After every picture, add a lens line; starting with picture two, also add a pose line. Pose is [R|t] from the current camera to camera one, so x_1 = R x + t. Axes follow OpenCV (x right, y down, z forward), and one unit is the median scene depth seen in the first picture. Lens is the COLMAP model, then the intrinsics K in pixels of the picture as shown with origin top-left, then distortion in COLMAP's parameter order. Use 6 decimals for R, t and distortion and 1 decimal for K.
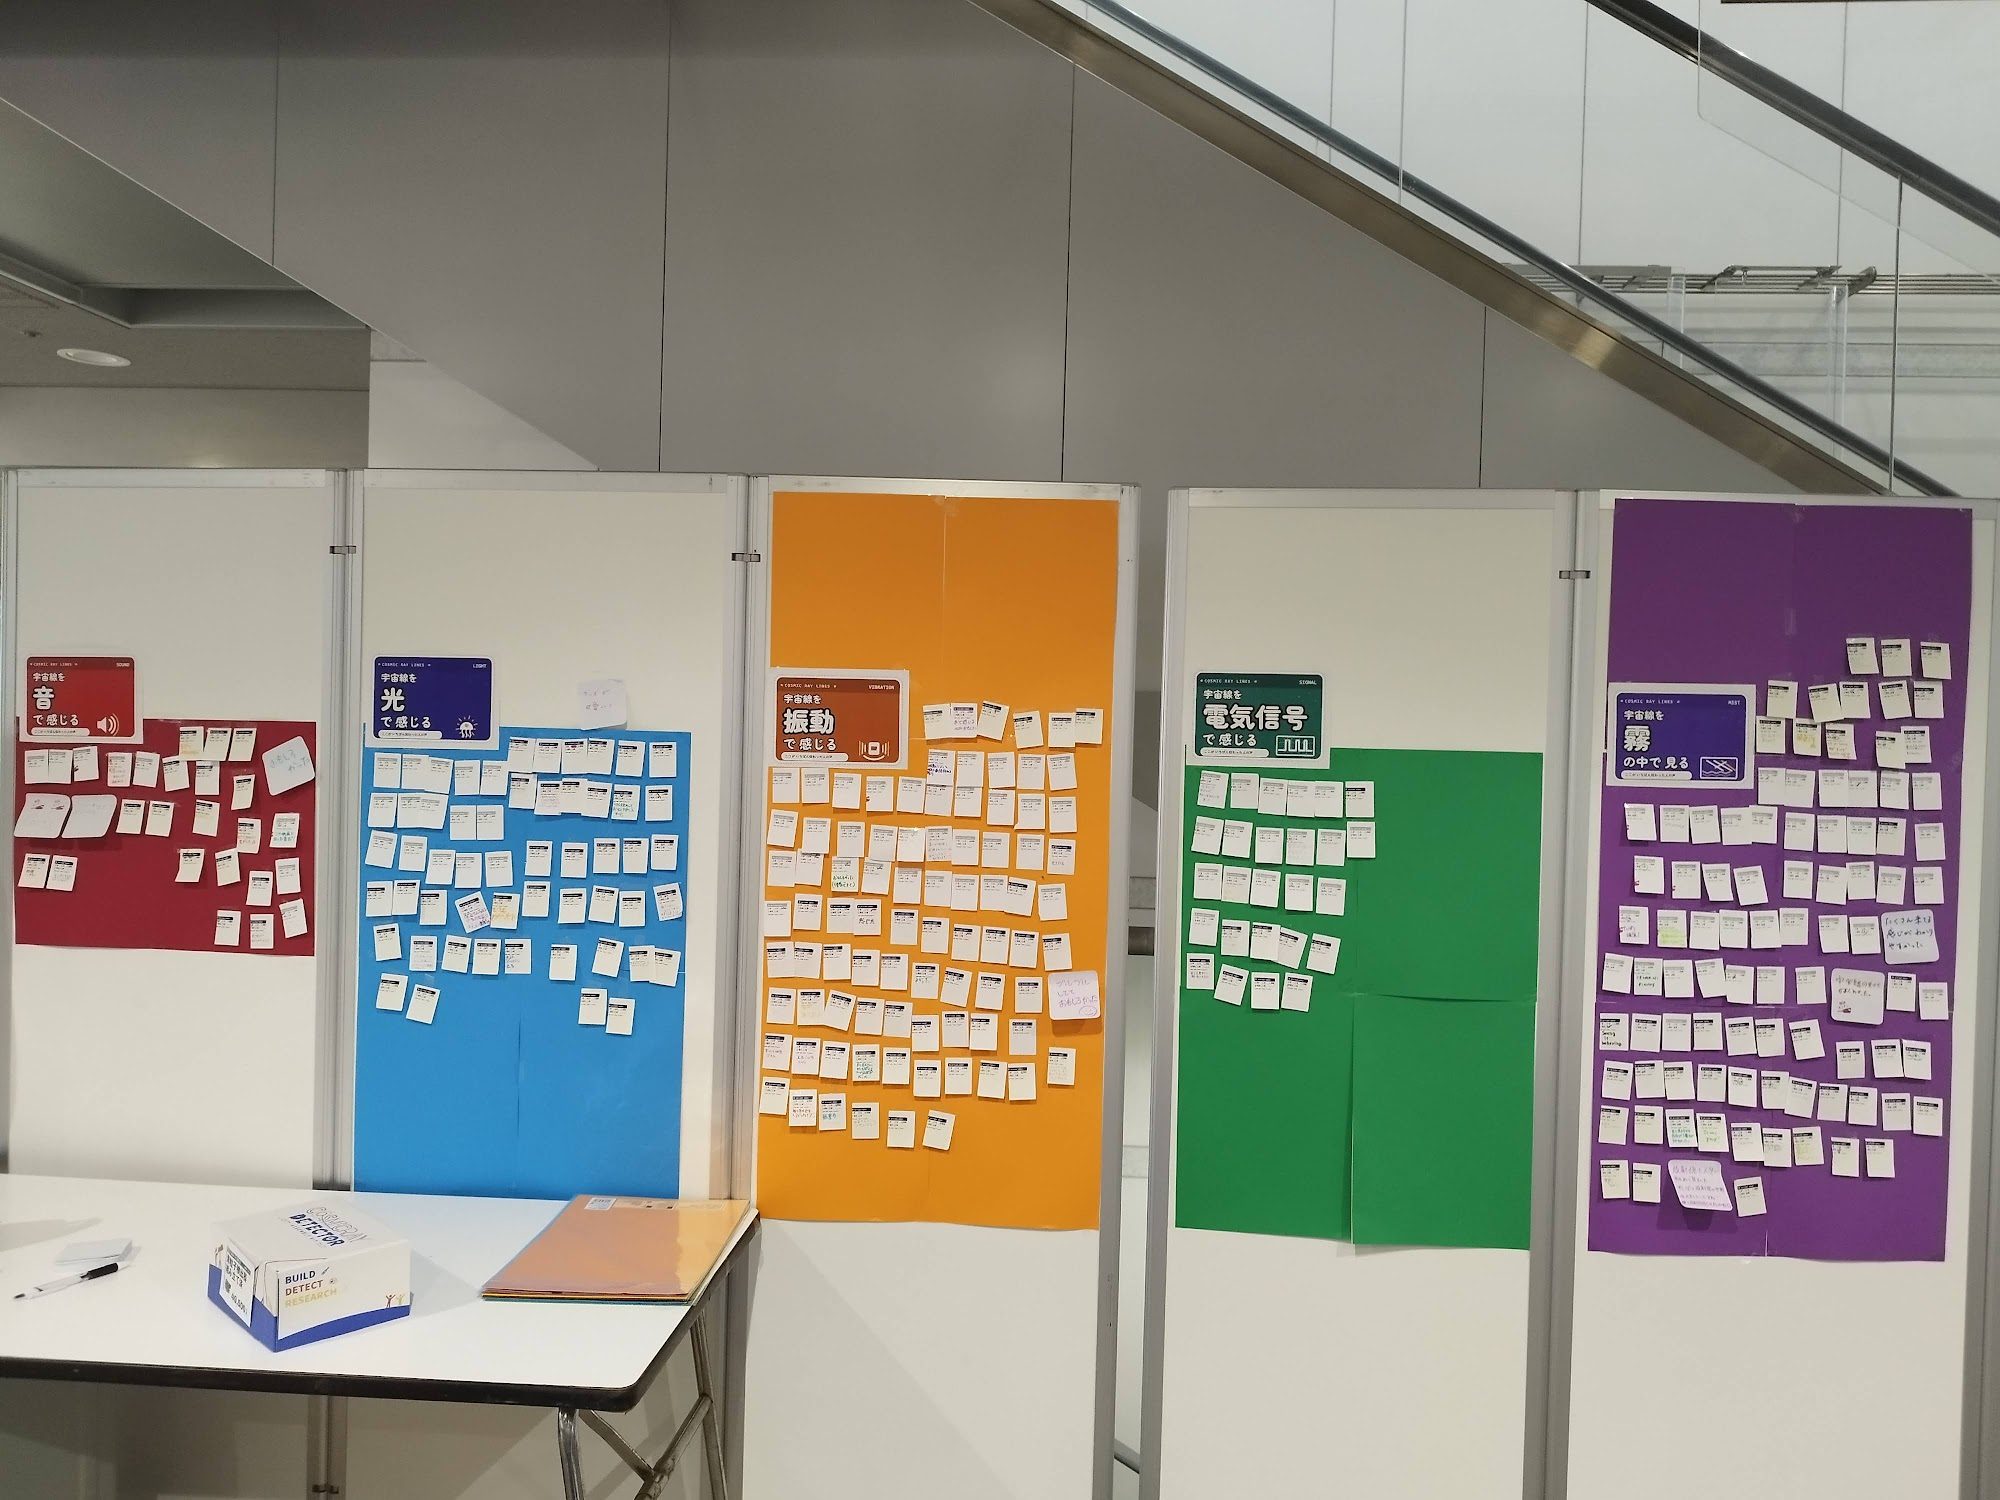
lens RADIAL K [[1470.7, 0, 993.5], [0, 1470.7, 748.5], [0, 0, 1]] dist [0.025351, -0.019060]
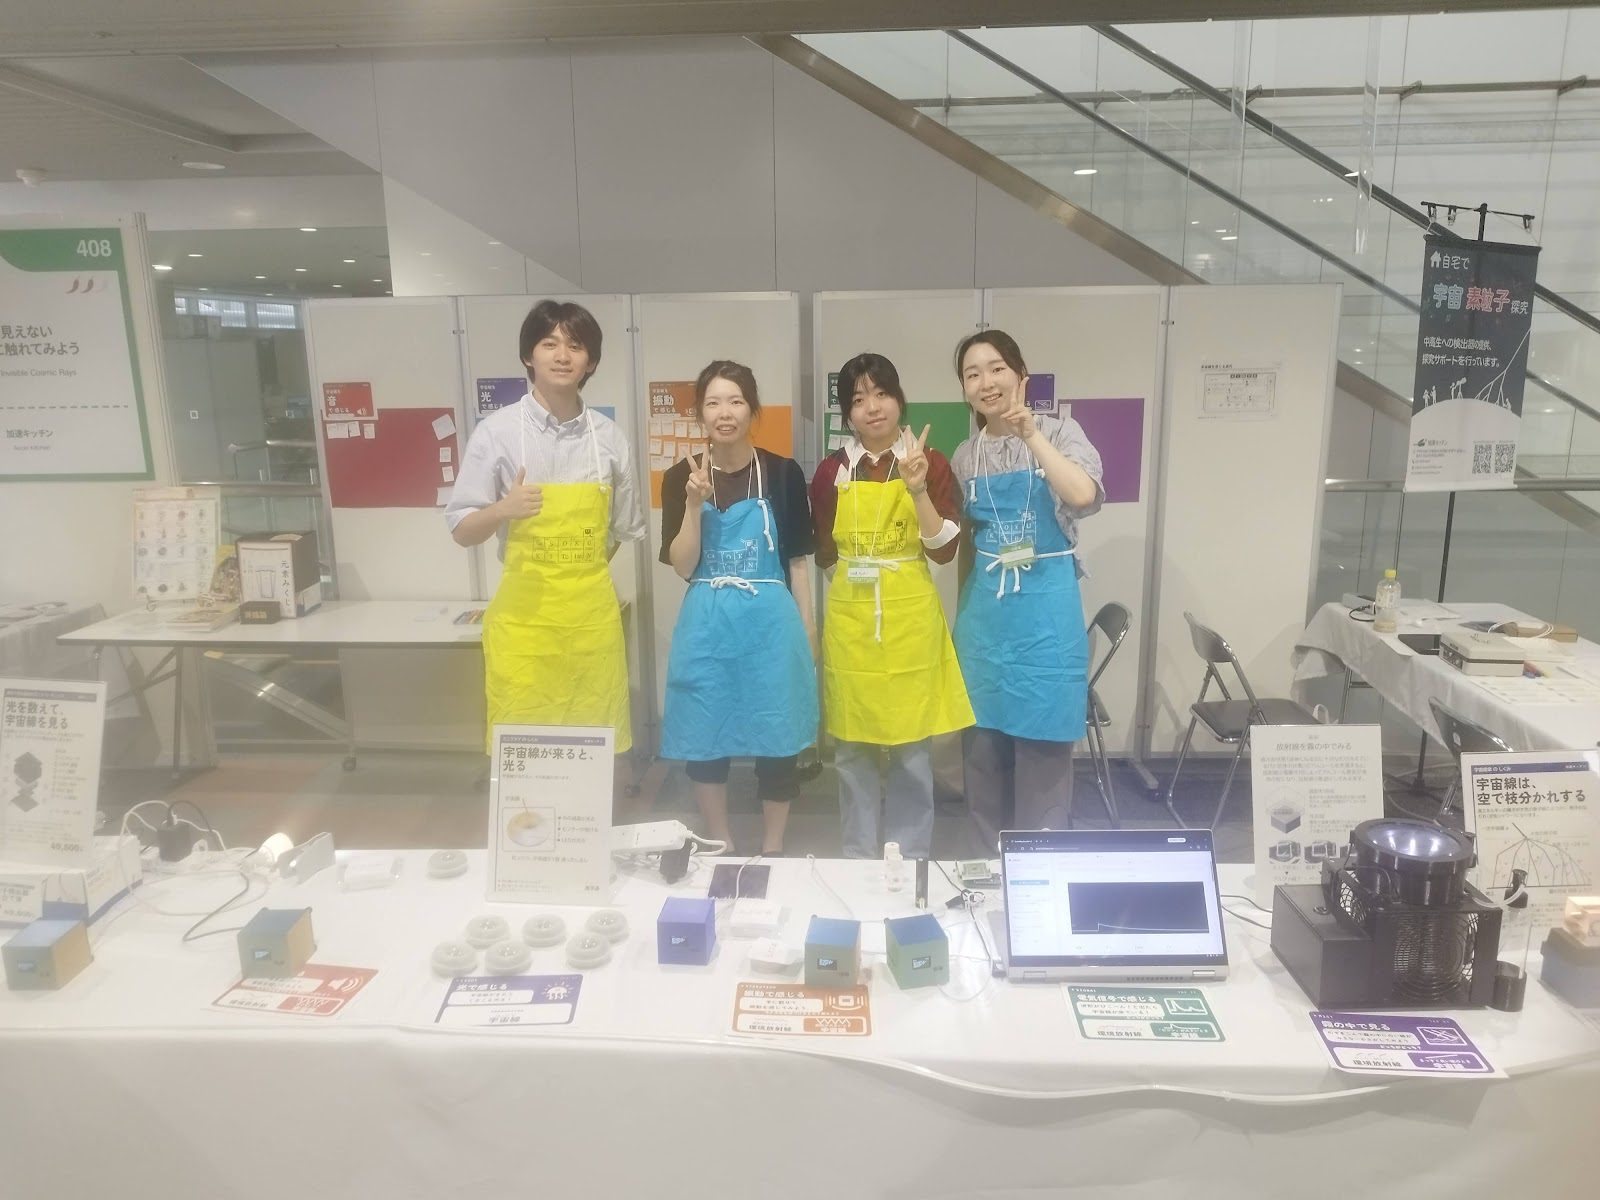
lens RADIAL K [[1193.0, 0, 796.8], [0, 1193.0, 610.2], [0, 0, 1]] dist [0.017193, -0.010052]
pose [[0.999171, -0.038918, -0.011930, 0.098172], [0.040538, 0.977978, 0.204733, -0.072736], [0.003700, -0.205047, 0.978745, -0.947344]]
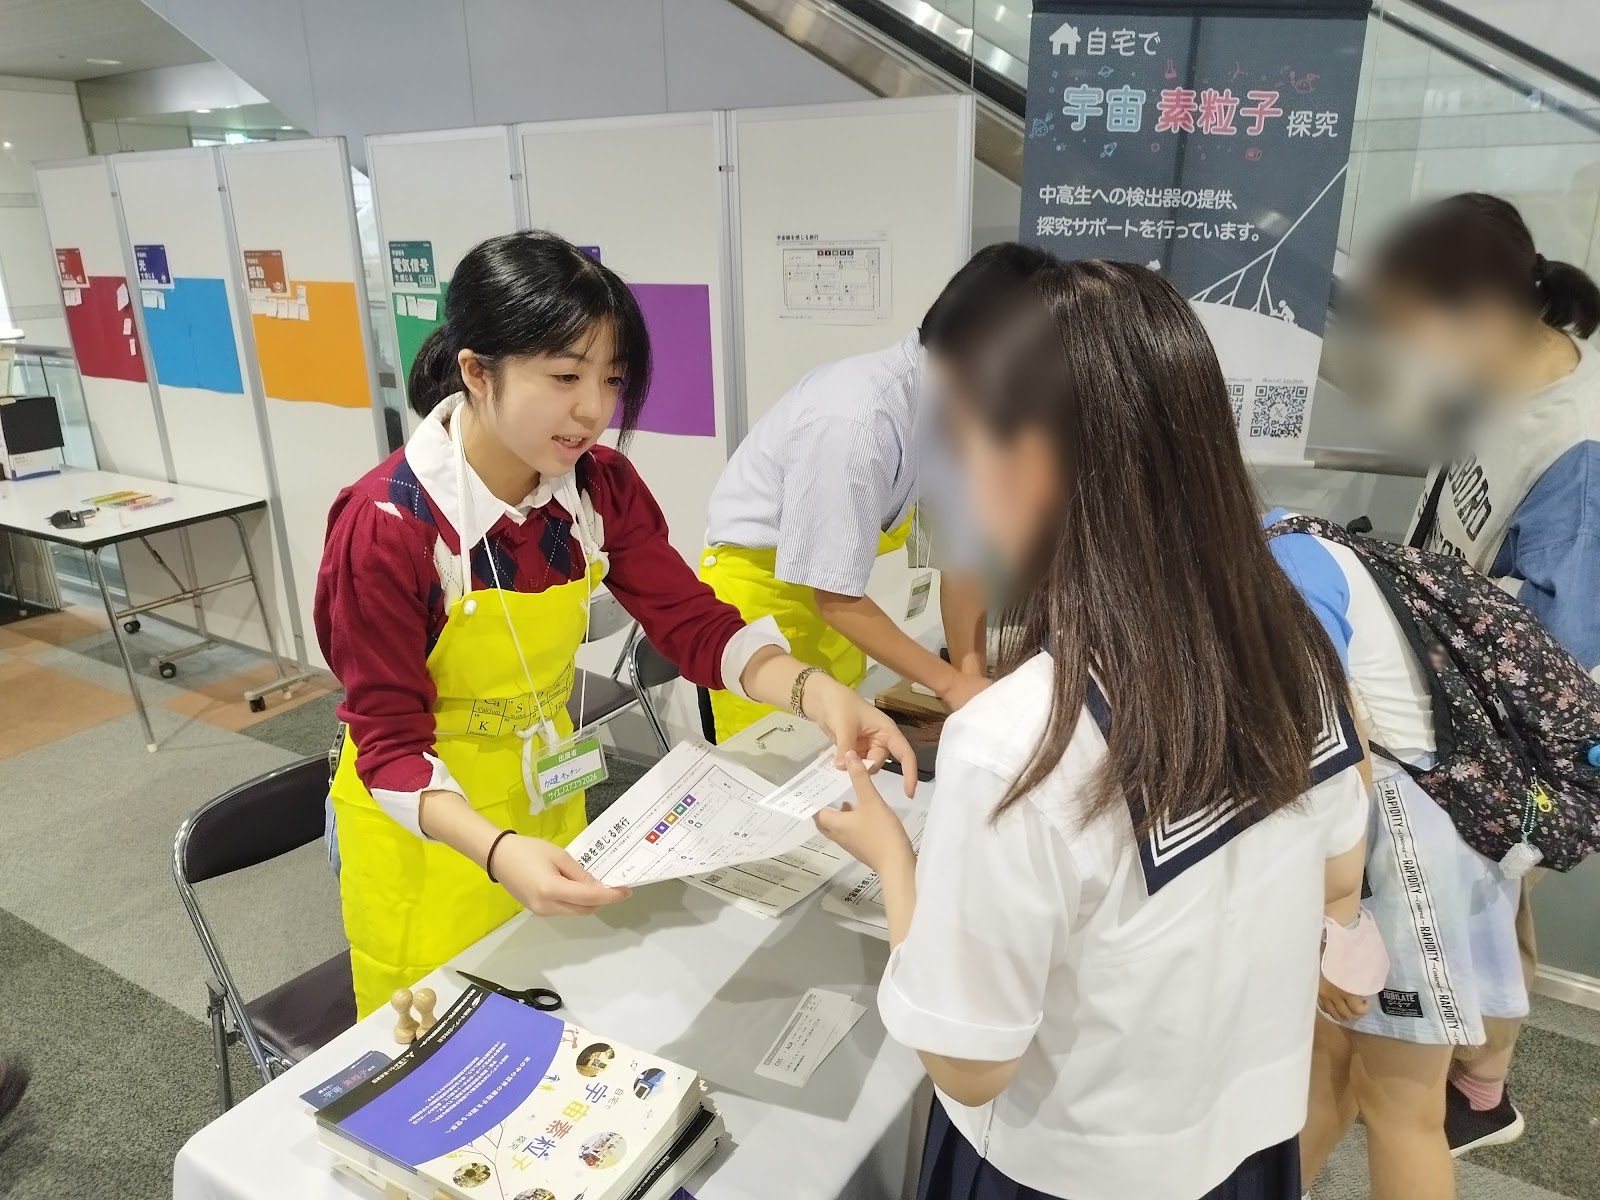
lens RADIAL K [[1176.6, 0, 782.4], [0, 1176.6, 607.2], [0, 0, 1]] dist [0.025351, -0.019060]
pose [[0.868266, 0.113286, -0.482991, 1.365055], [0.042650, 0.952928, 0.300181, -0.037928], [0.494263, -0.281237, 0.822563, -0.124130]]
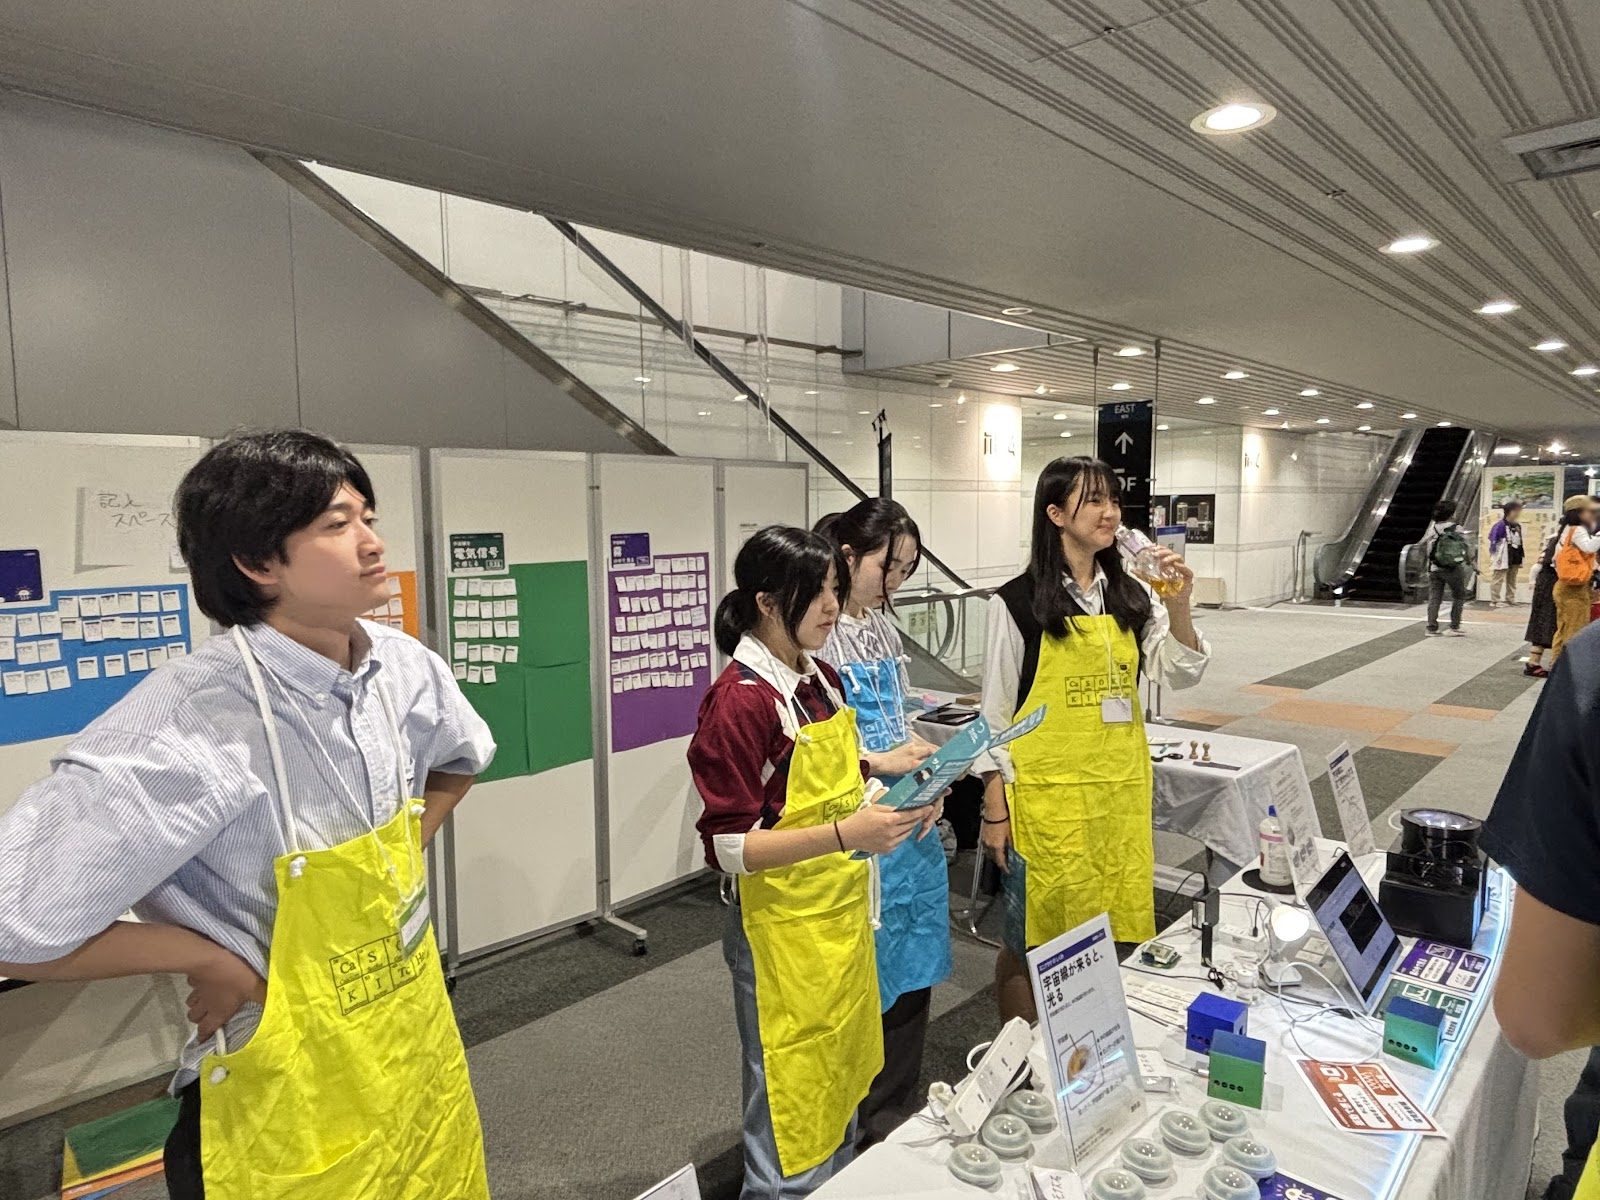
lens RADIAL K [[986.4, 0, 800.8], [0, 986.4, 588.1], [0, 0, 1]] dist [0.022501, -0.031113]
pose [[0.648102, -0.096979, 0.755353, -0.633809], [0.034362, 0.994572, 0.098209, -0.098227], [-0.760778, -0.037694, 0.647917, -0.333995]]
